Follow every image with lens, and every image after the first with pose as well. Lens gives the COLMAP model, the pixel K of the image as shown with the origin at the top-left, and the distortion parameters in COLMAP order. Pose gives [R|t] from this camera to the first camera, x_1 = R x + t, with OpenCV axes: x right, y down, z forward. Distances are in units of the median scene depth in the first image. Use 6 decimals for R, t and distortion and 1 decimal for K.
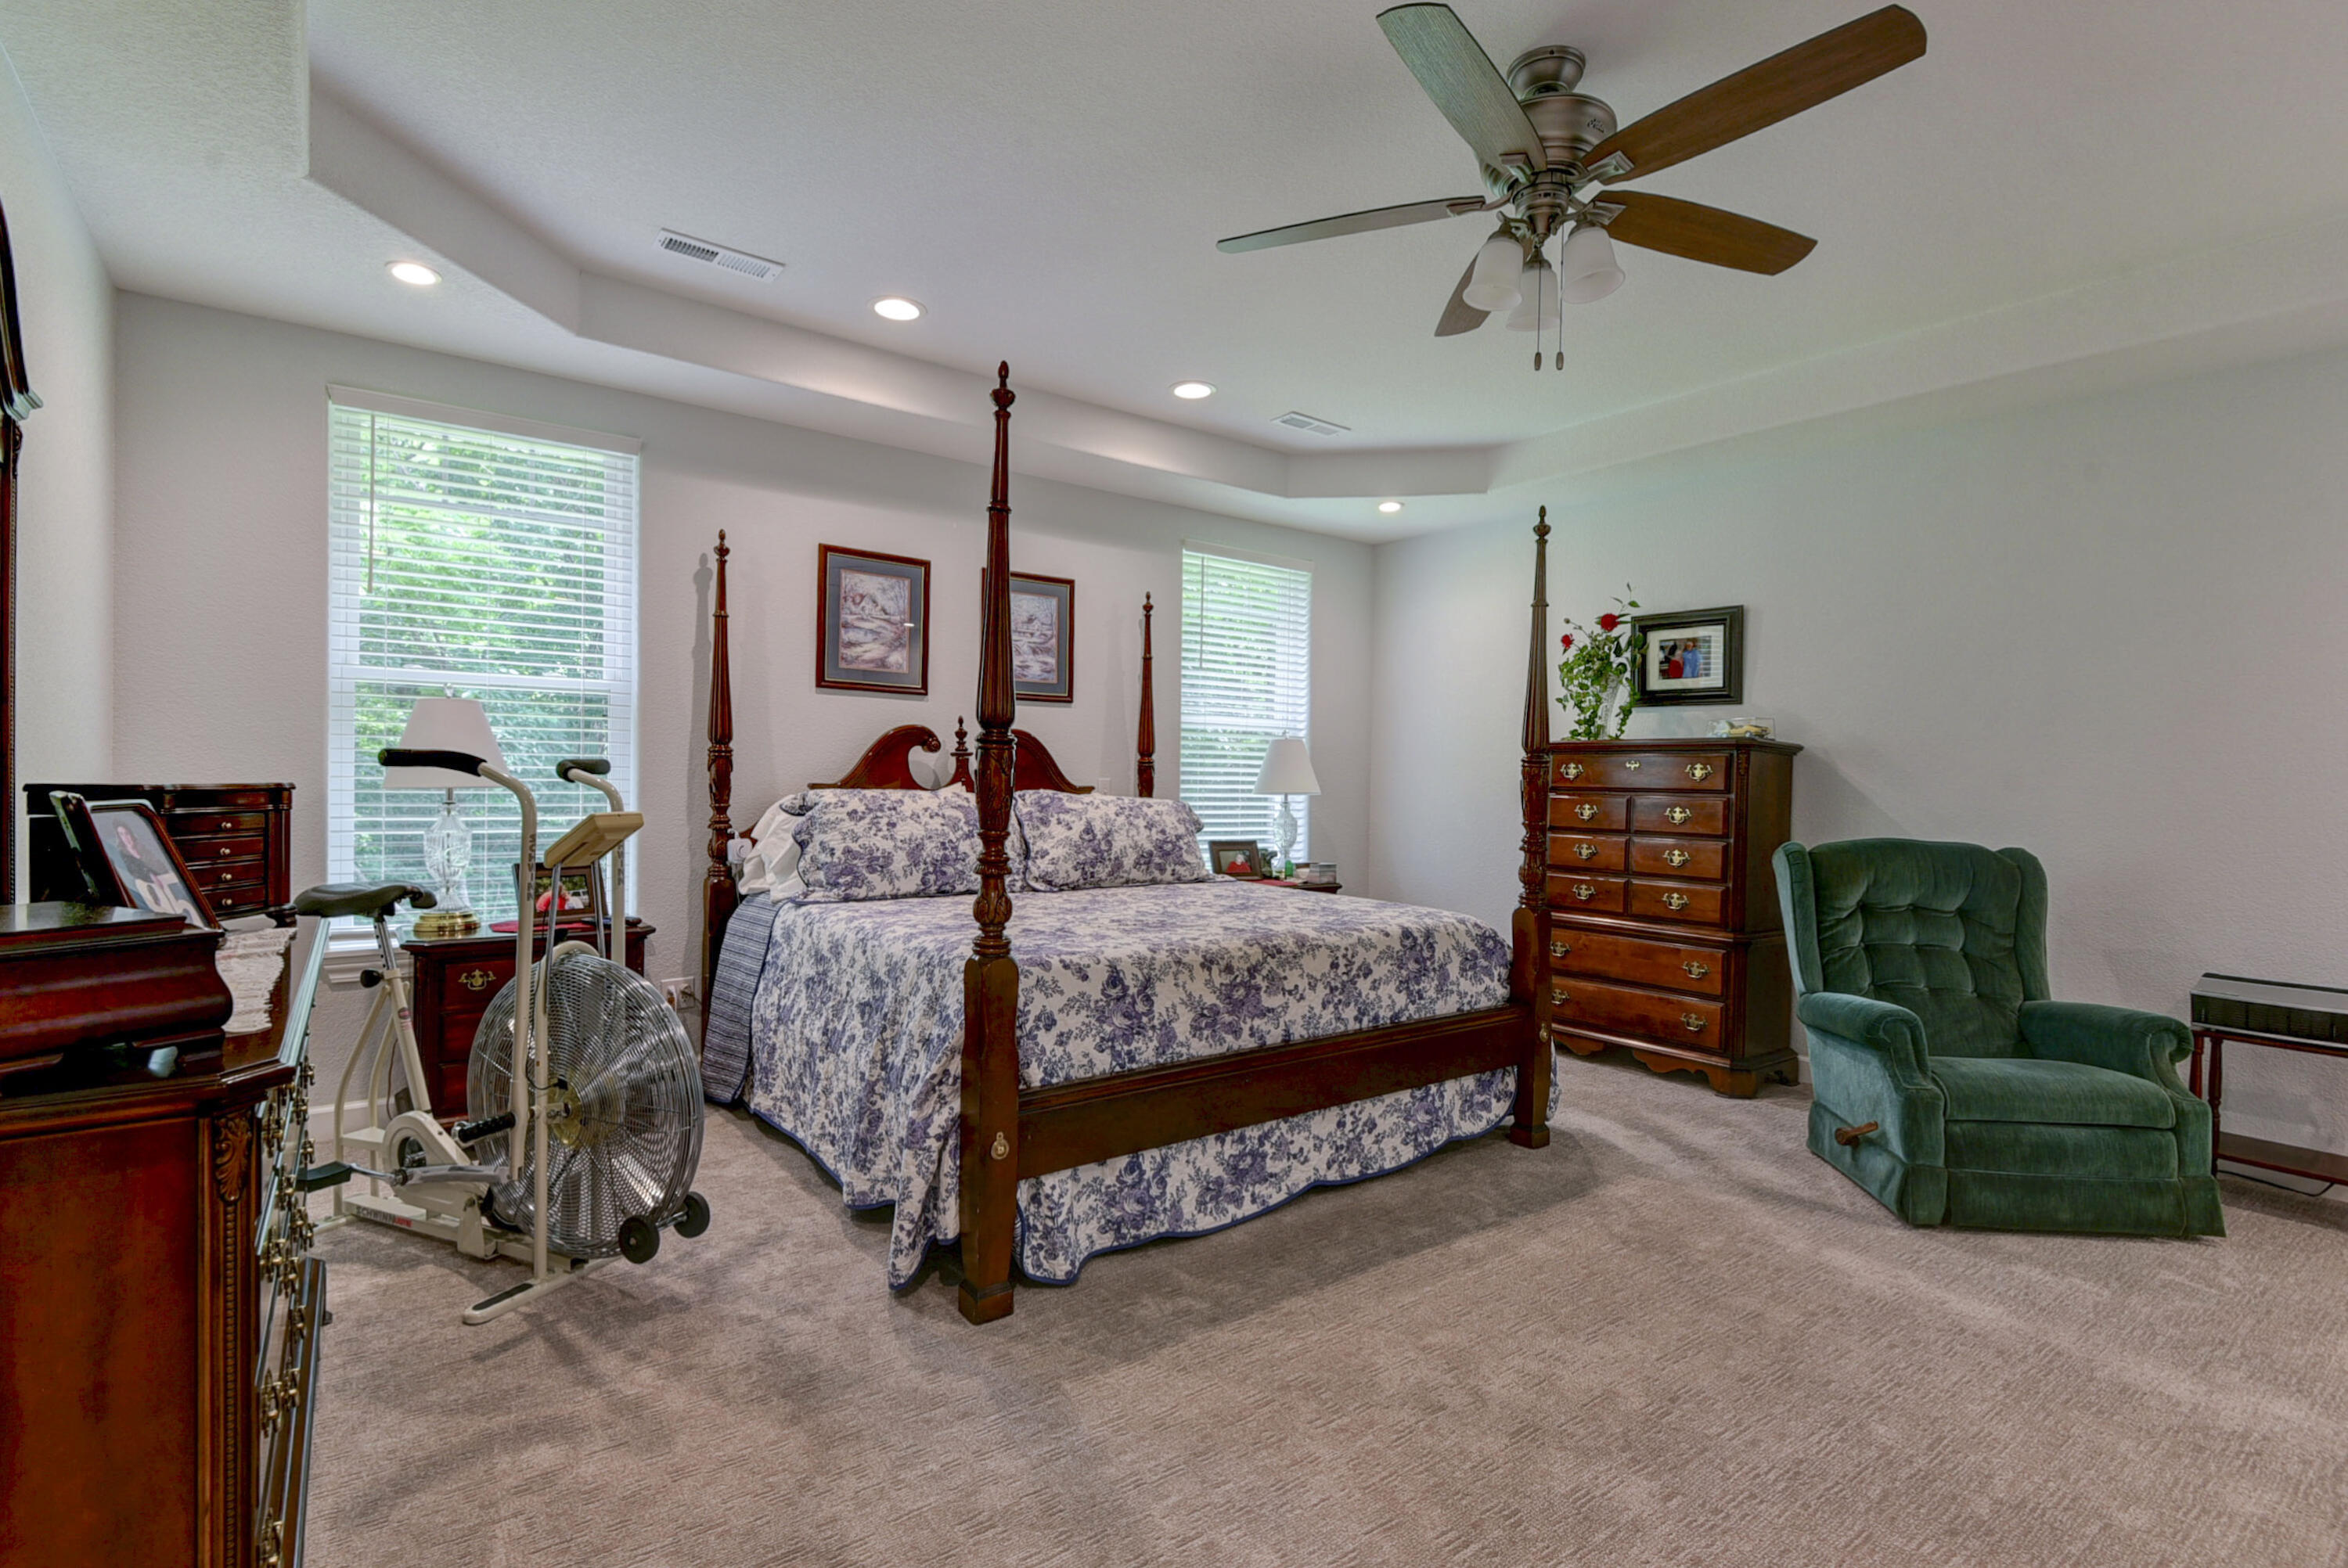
lens RADIAL K [[1107.4, 0, 1174.0], [0, 1107.4, 784.0], [0, 0, 1]] dist [0.002072, -0.009009]
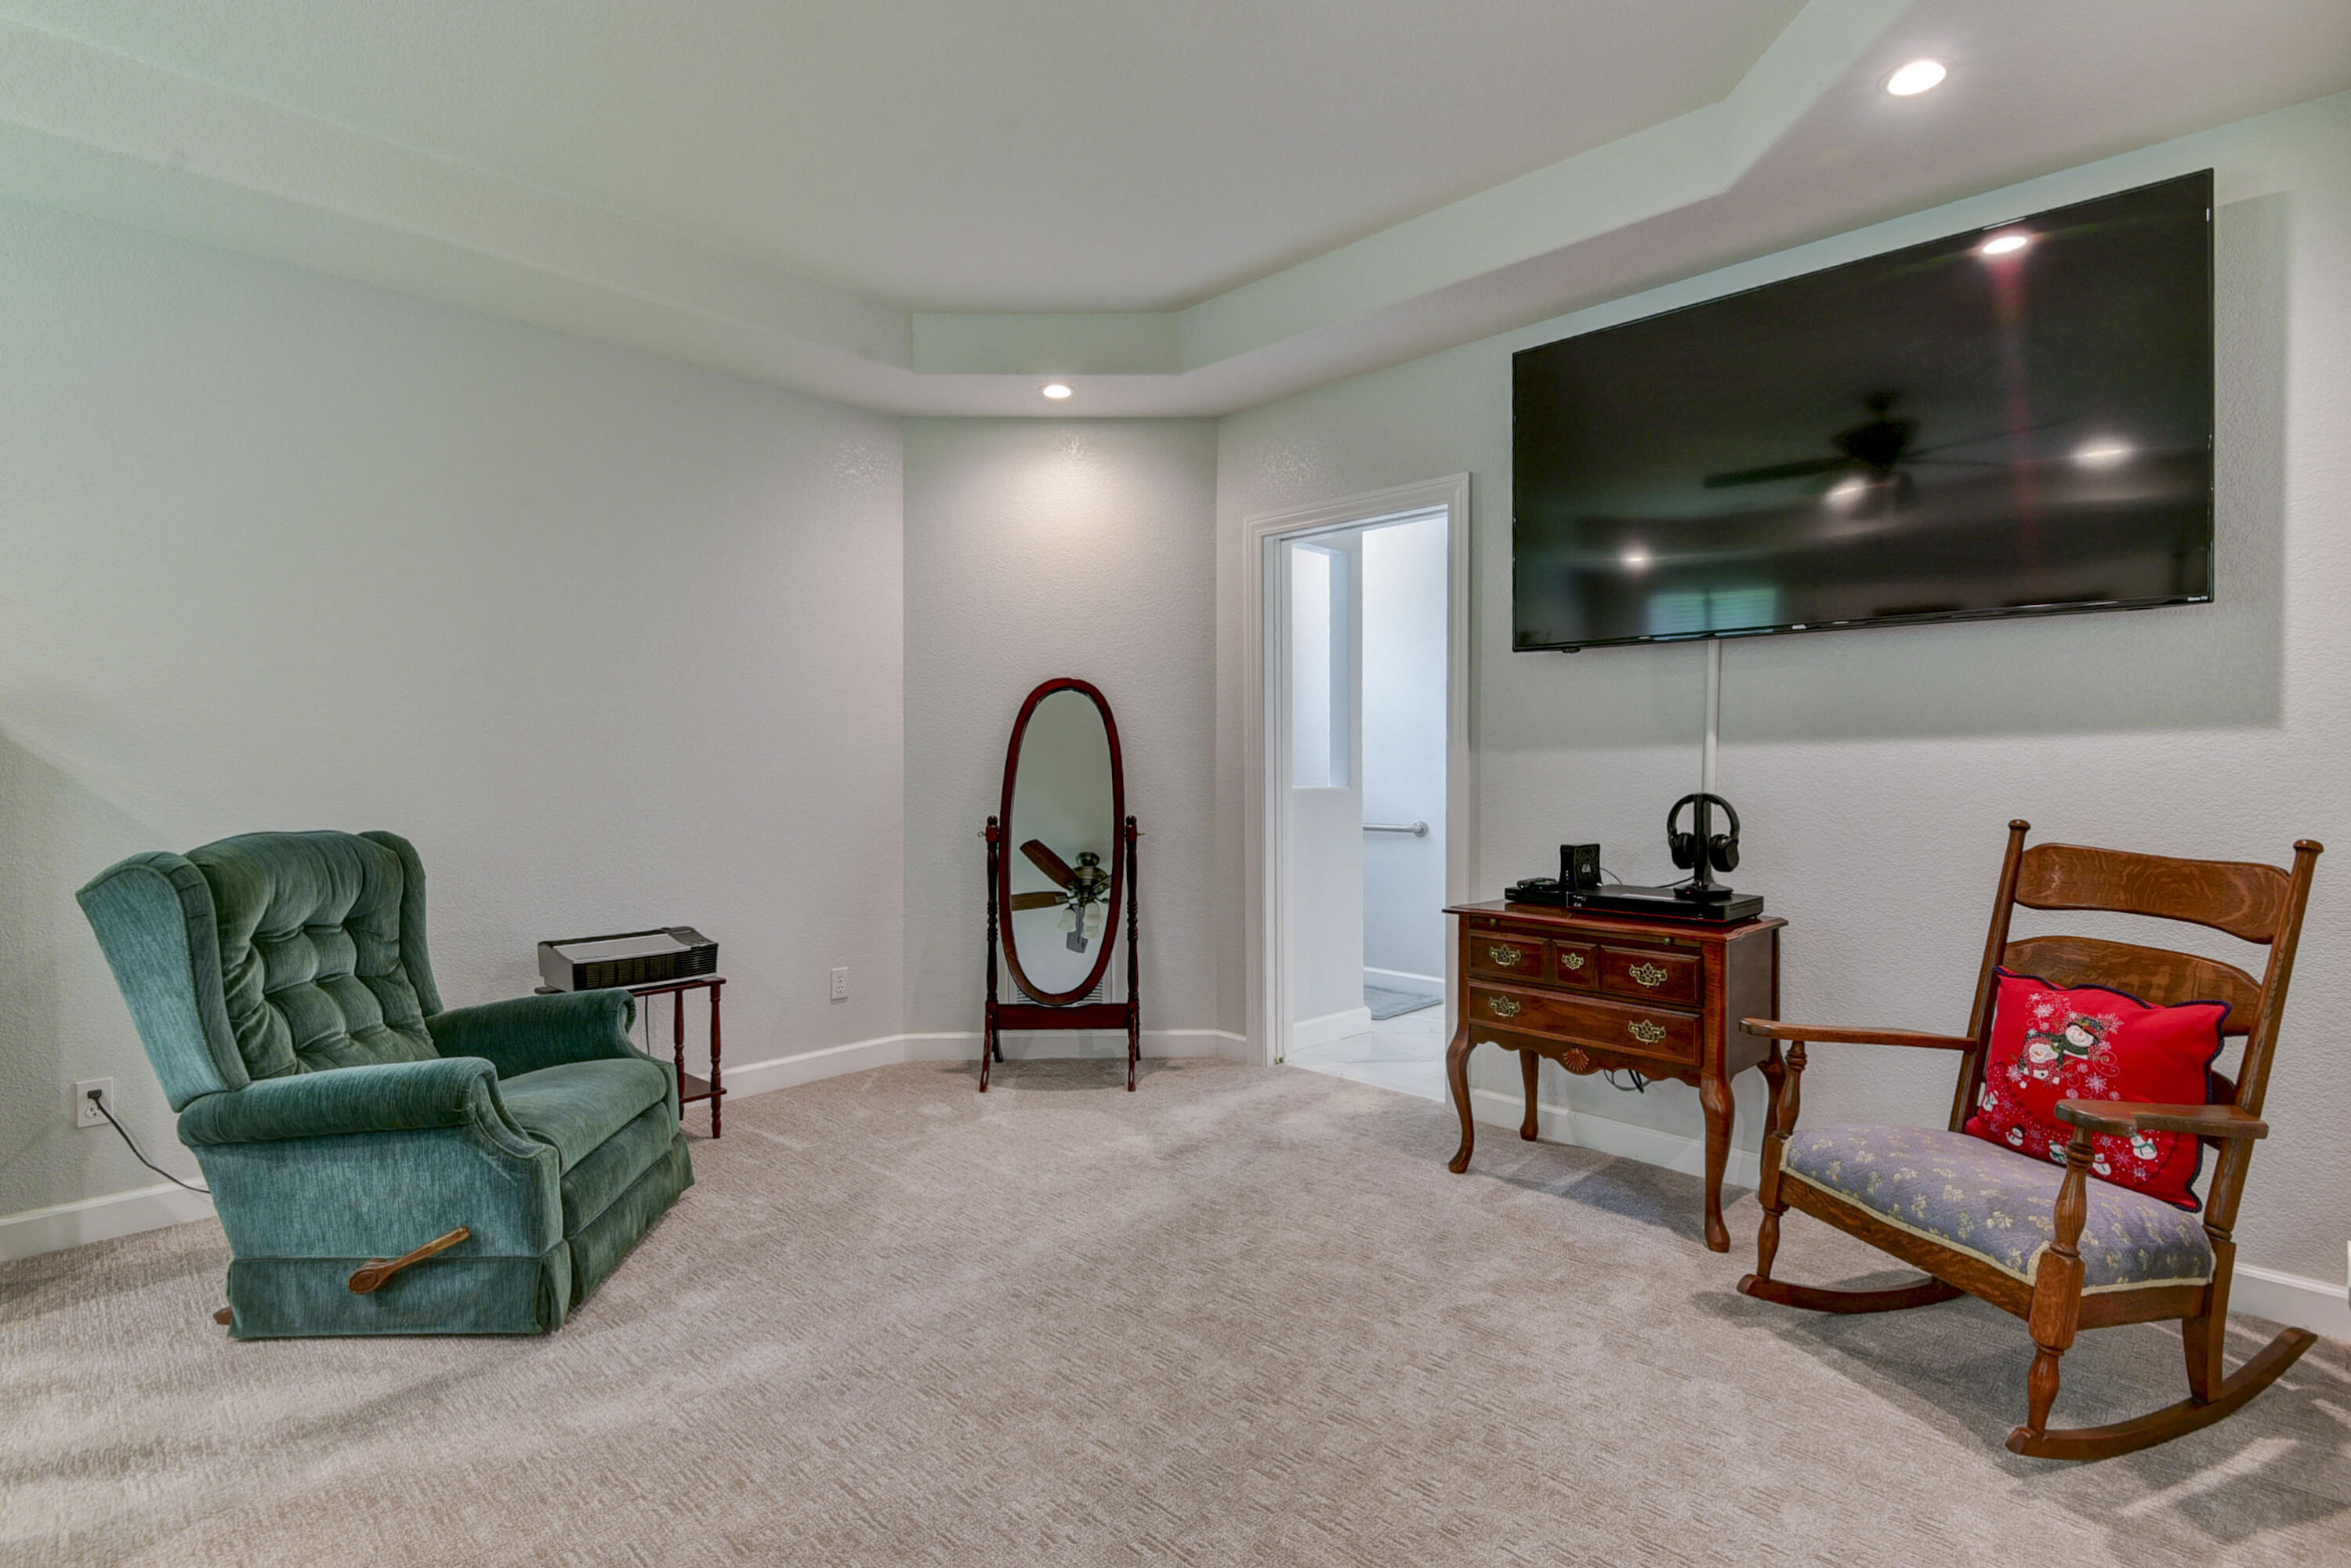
lens RADIAL K [[1109.0, 0, 1175.5], [0, 1109.0, 784.0], [0, 0, 1]] dist [0.002072, -0.009009]
pose [[-0.160563, -0.032725, 0.986483, -0.112593], [0.010287, 0.999340, 0.034826, 0.002505], [-0.986972, 0.015740, -0.160120, 0.580626]]
